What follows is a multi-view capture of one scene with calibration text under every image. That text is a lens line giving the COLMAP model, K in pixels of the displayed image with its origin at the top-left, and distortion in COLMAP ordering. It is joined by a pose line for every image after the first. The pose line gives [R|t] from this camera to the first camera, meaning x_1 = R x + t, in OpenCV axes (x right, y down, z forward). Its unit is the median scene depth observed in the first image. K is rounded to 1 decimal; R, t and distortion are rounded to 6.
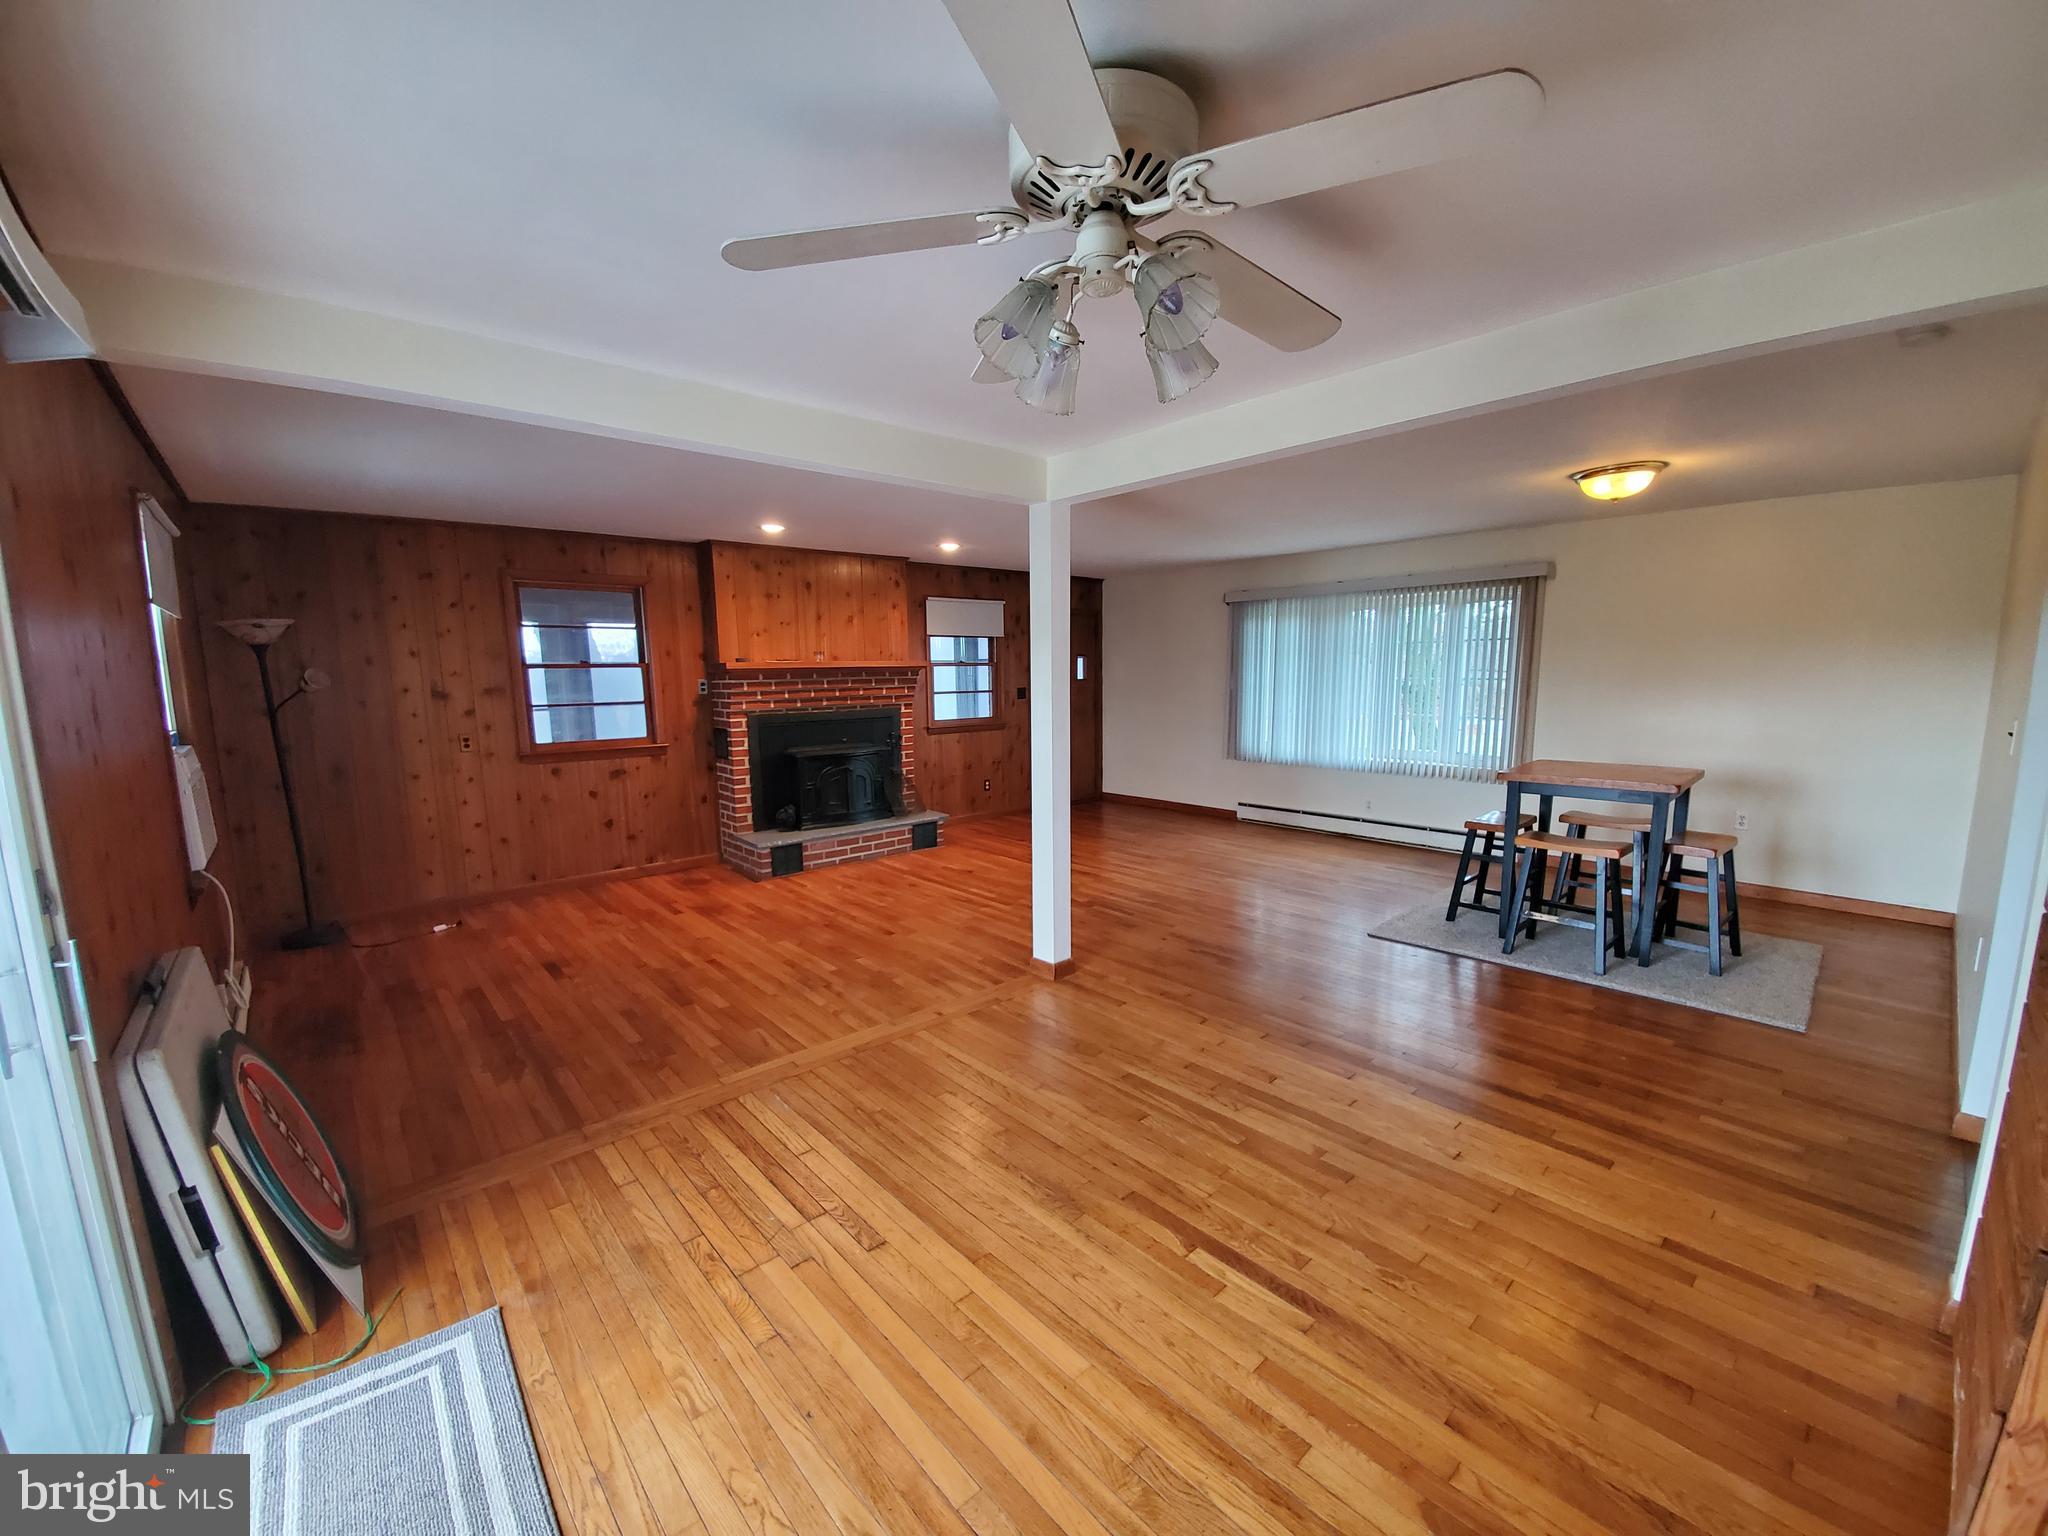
lens RADIAL K [[812.9, 0, 1028.0], [0, 812.9, 792.1], [0, 0, 1]] dist [0.014728, -0.017513]
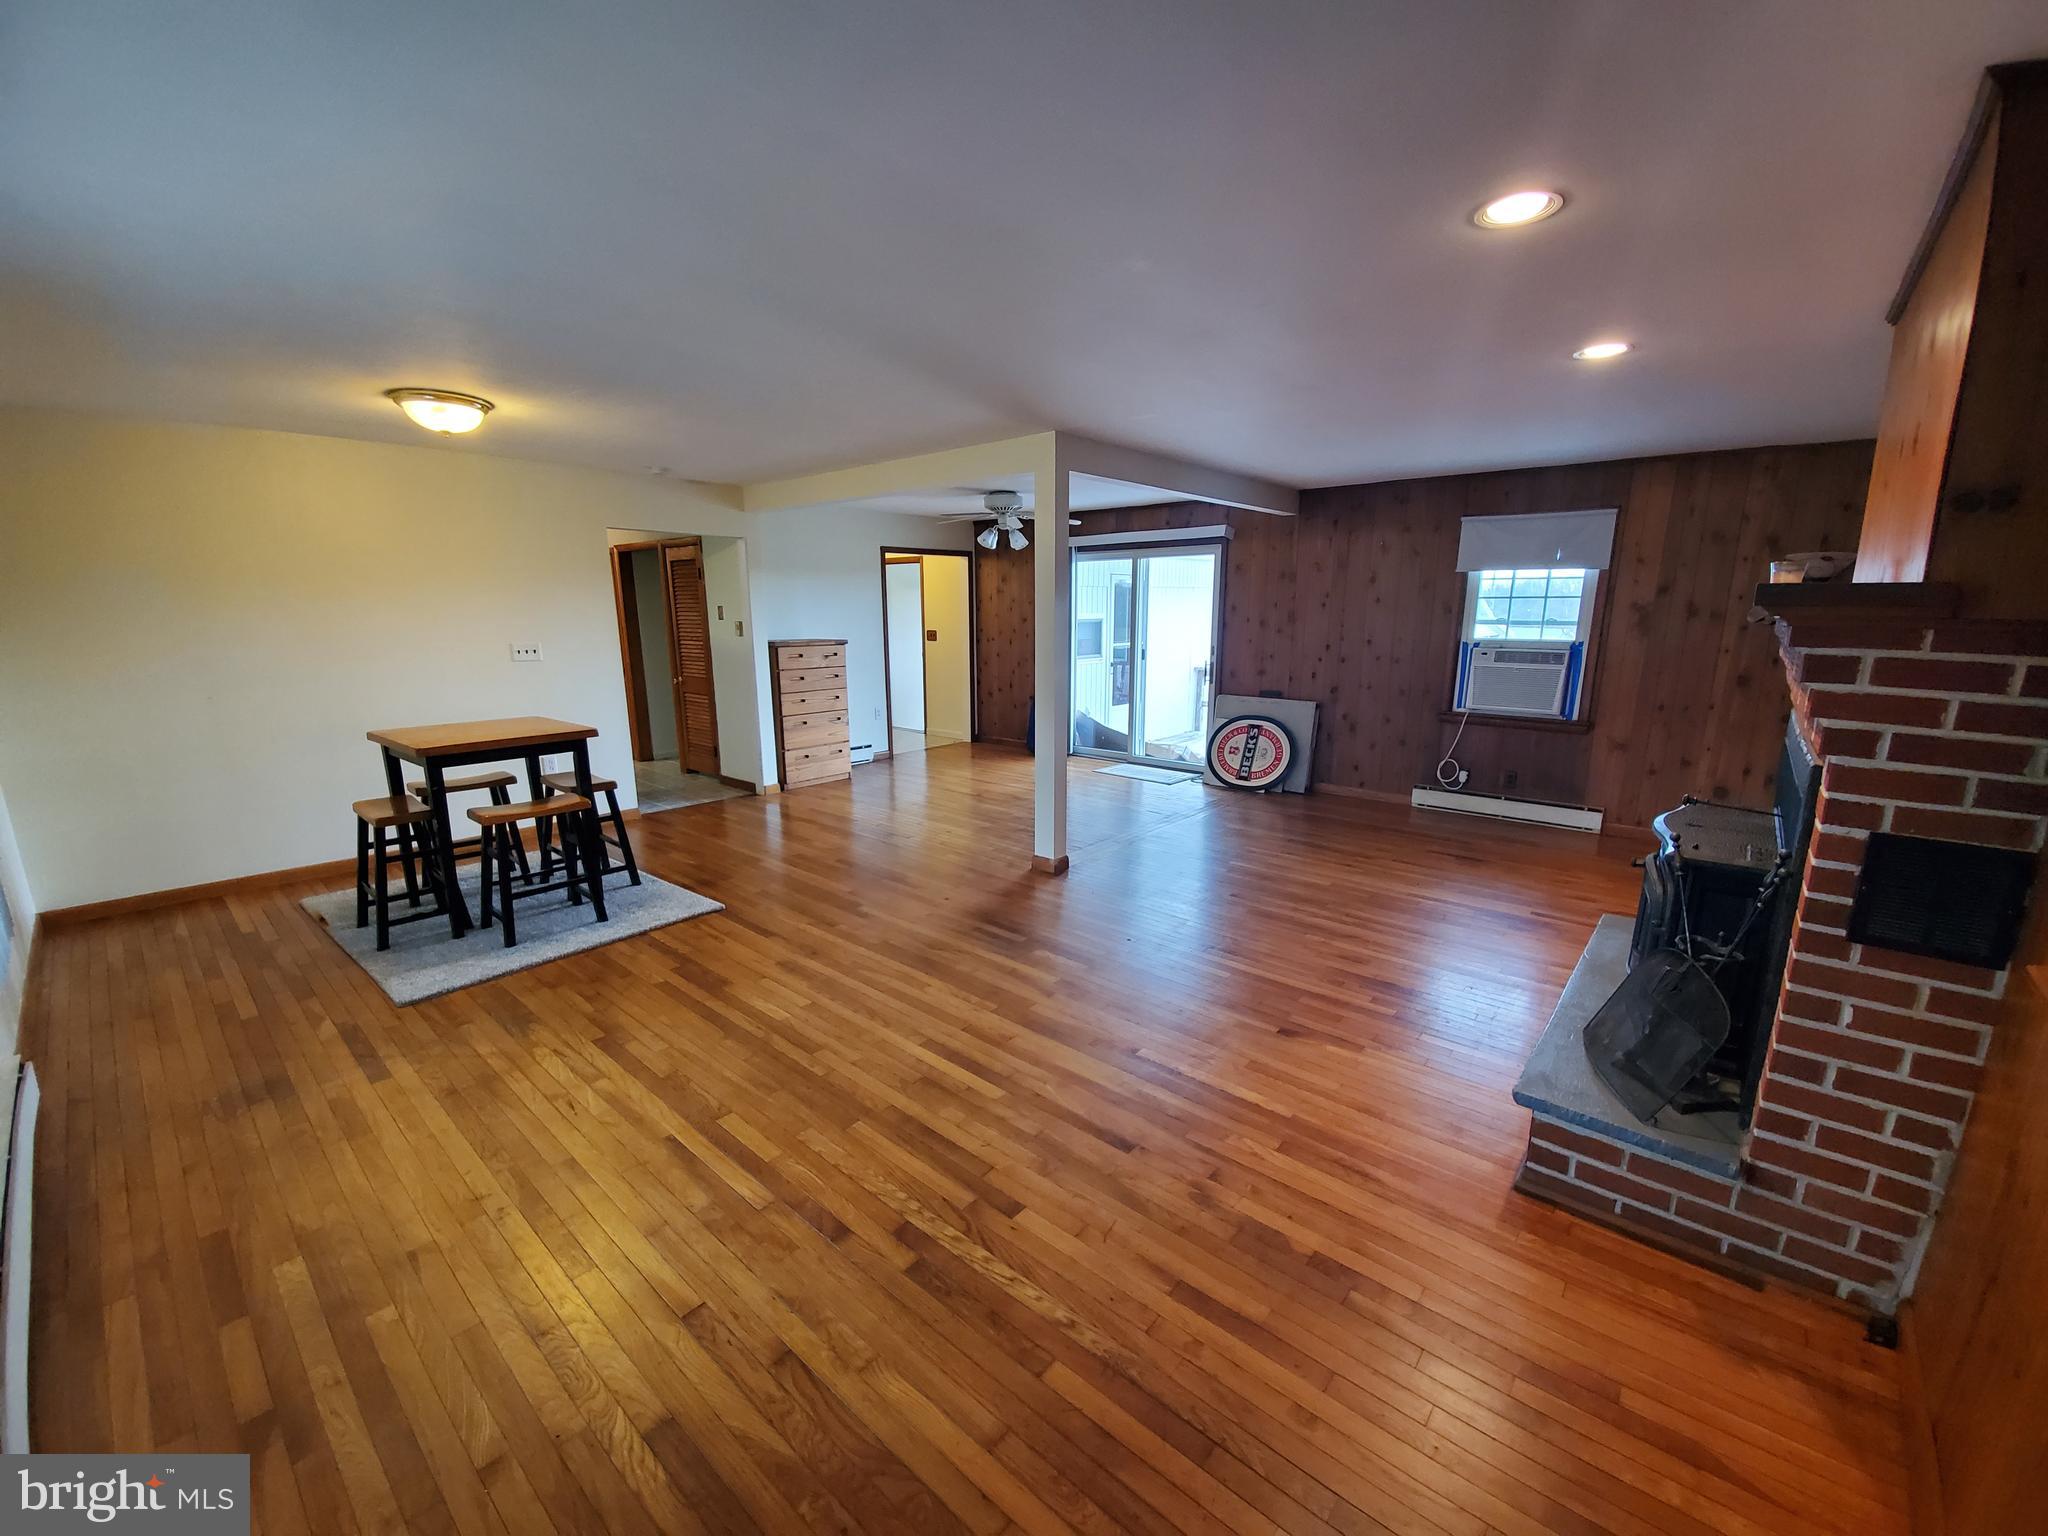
lens RADIAL K [[812.9, 0, 1028.0], [0, 812.9, 792.1], [0, 0, 1]] dist [0.014728, -0.017513]
pose [[-0.991869, 0.041256, -0.120391, 0.142914], [-0.005789, 0.930392, 0.366520, -0.226687], [0.127132, 0.364237, -0.922588, 1.449657]]
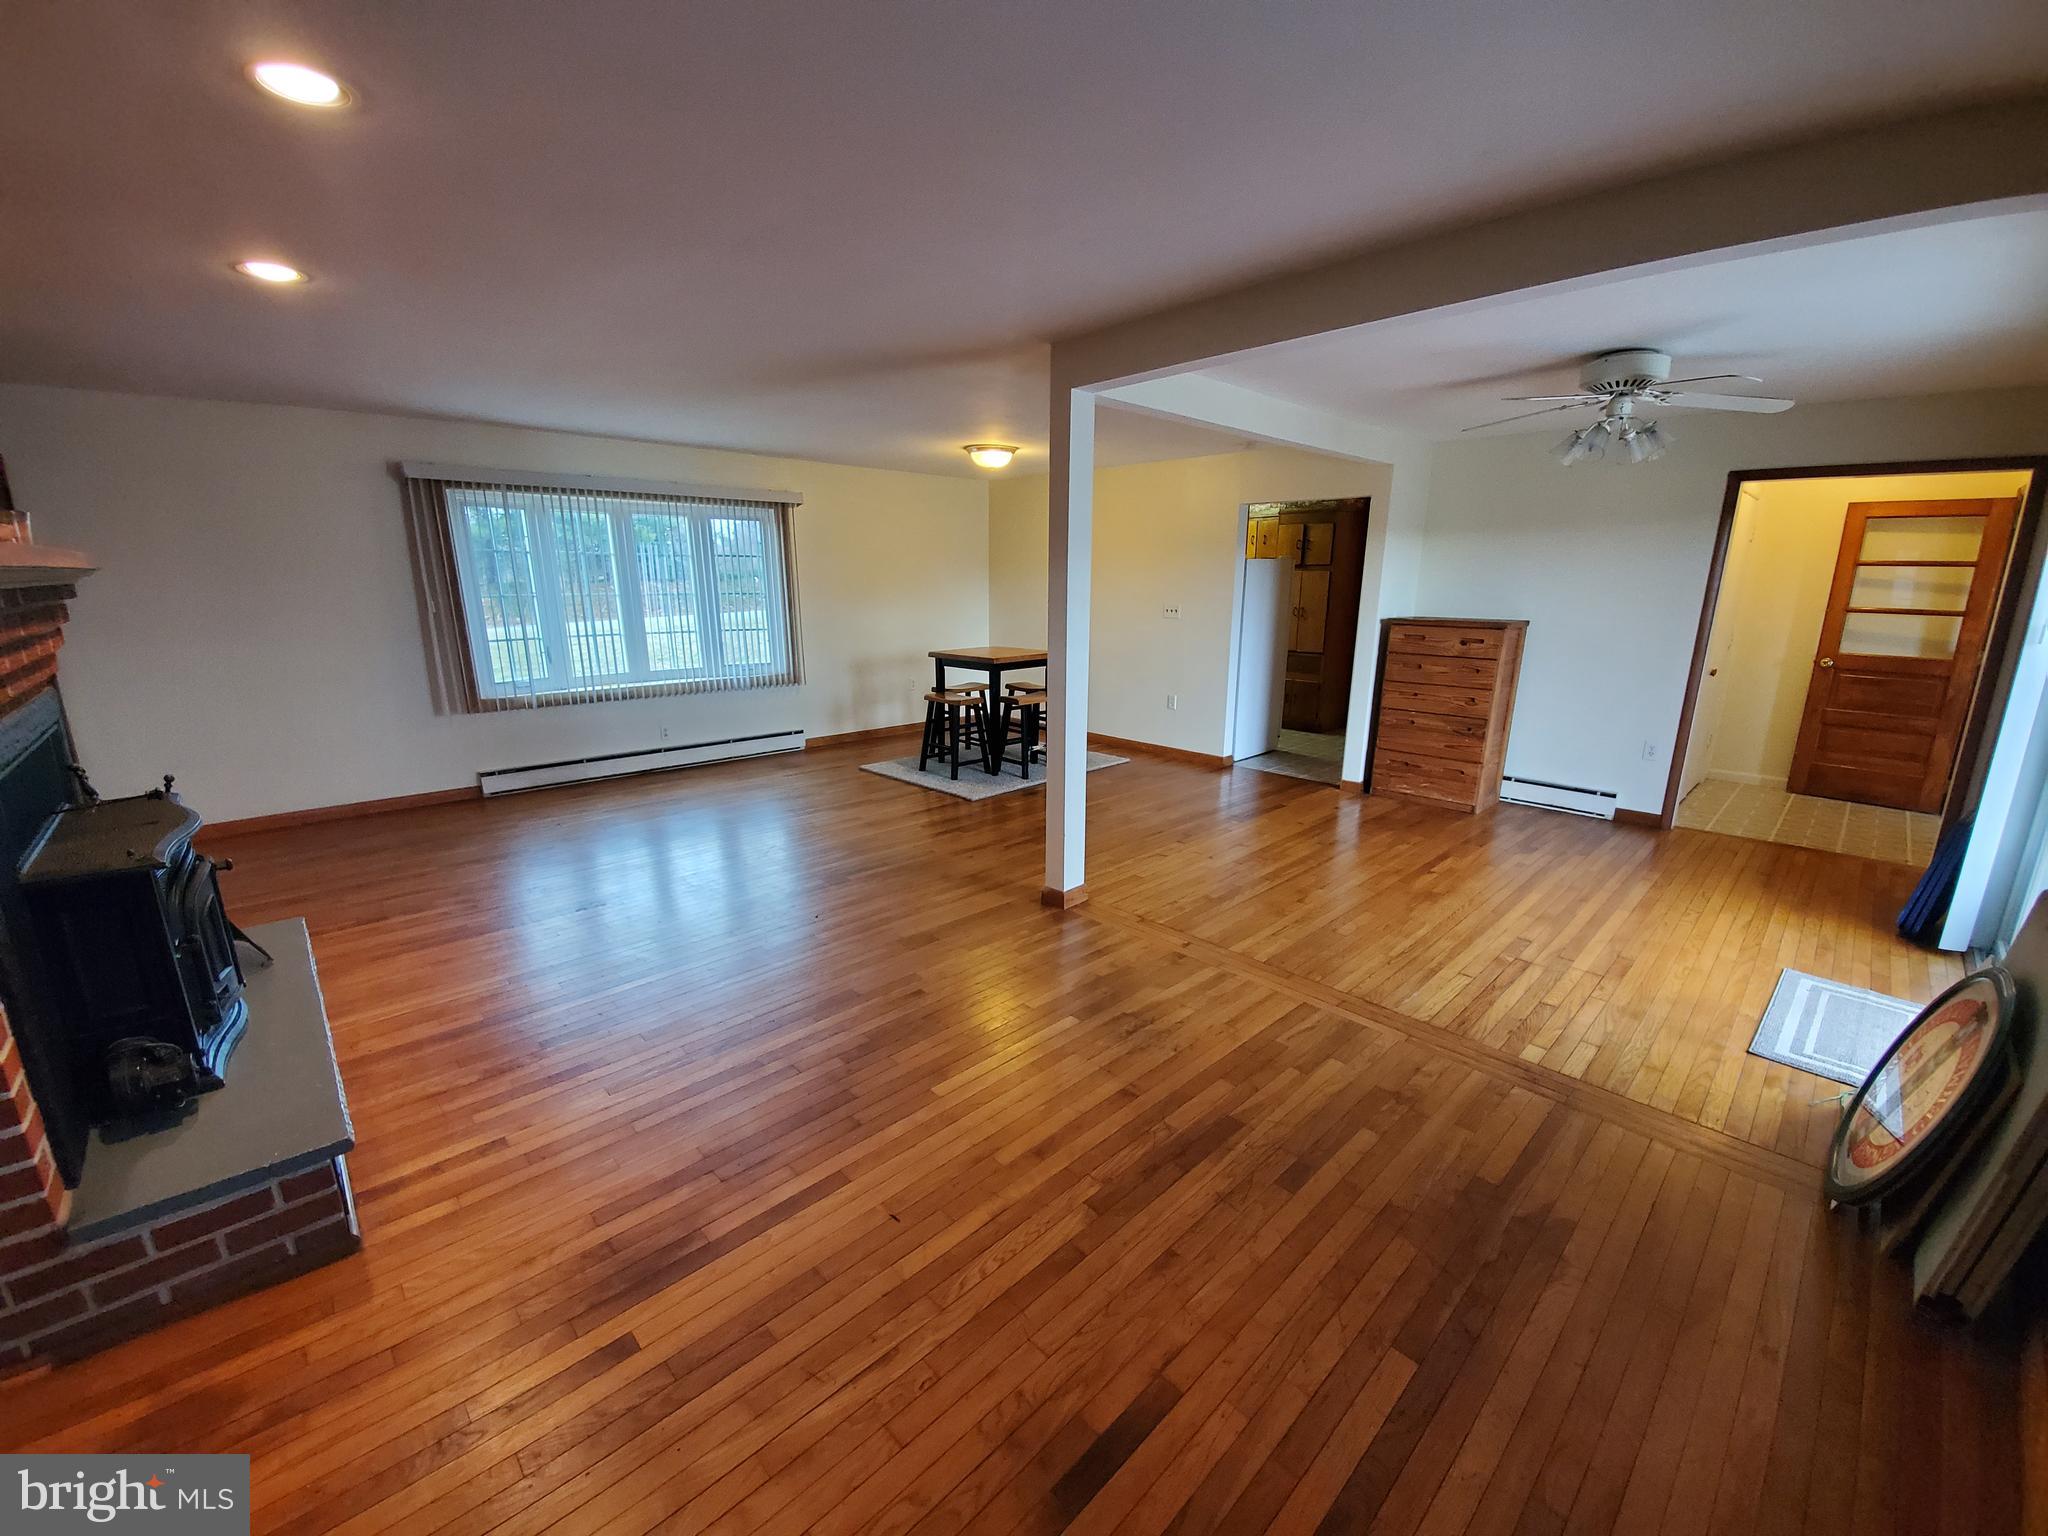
lens RADIAL K [[812.9, 0, 1028.0], [0, 812.9, 792.1], [0, 0, 1]] dist [0.014728, -0.017513]
pose [[-0.039017, -0.242447, 0.969380, -0.614839], [0.147524, 0.958090, 0.245561, -0.102220], [-0.988289, 0.152588, -0.001615, 0.718714]]
